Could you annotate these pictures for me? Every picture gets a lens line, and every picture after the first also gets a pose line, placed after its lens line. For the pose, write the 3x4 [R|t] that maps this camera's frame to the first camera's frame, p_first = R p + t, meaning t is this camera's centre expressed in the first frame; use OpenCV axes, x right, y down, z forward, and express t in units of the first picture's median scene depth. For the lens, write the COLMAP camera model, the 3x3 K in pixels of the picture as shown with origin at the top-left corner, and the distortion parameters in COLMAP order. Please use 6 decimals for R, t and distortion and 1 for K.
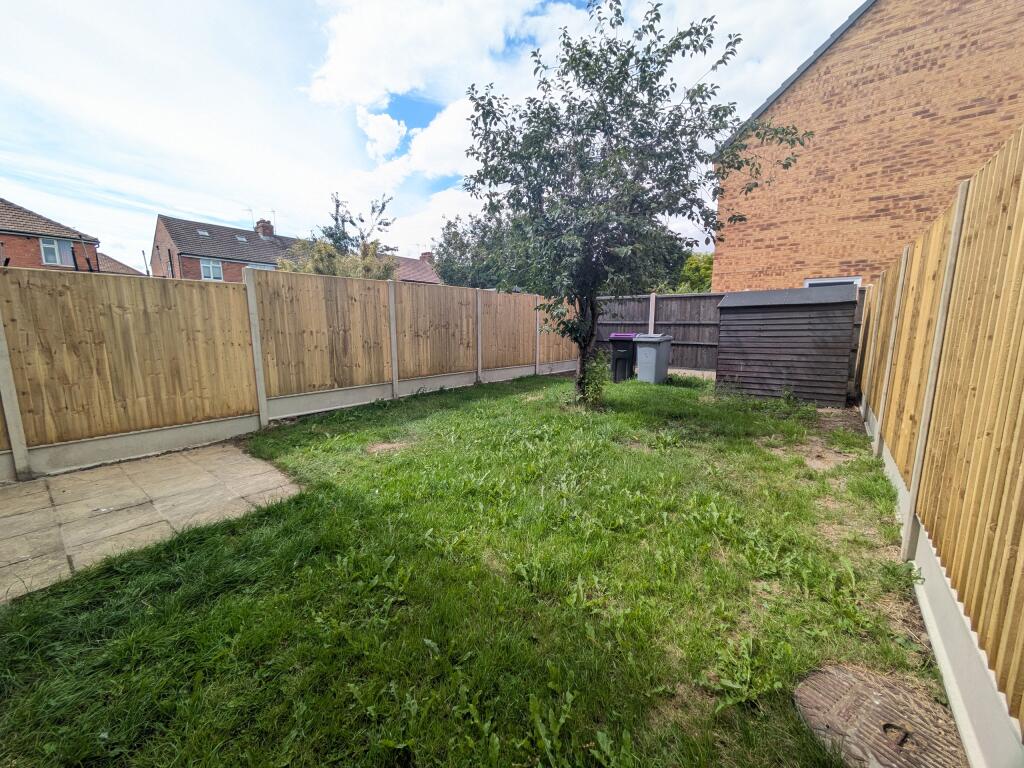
lens RADIAL K [[400.8, 0, 522.8], [0, 400.8, 386.5], [0, 0, 1]] dist [0.002035, 0.000093]
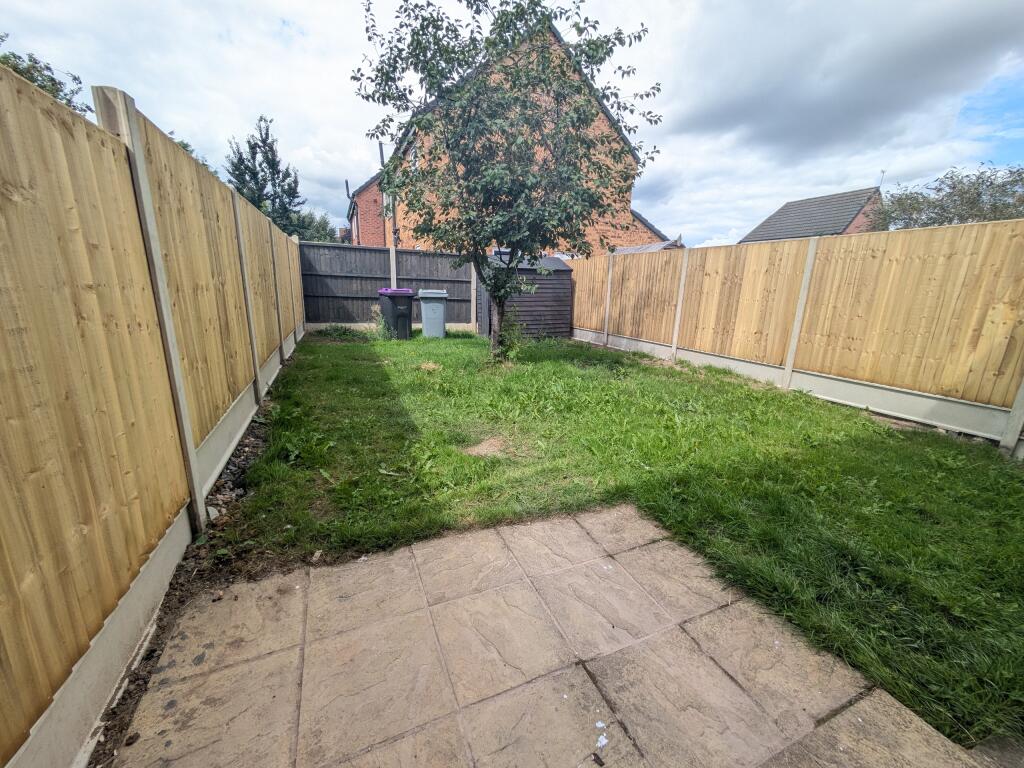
lens RADIAL K [[400.8, 0, 518.4], [0, 400.8, 387.1], [0, 0, 1]] dist [0.002035, 0.000093]
pose [[0.481052, -0.202434, 0.853000, -0.902538], [0.100271, 0.979296, 0.175858, -0.084568], [-0.870939, 0.000934, 0.491391, 0.579085]]
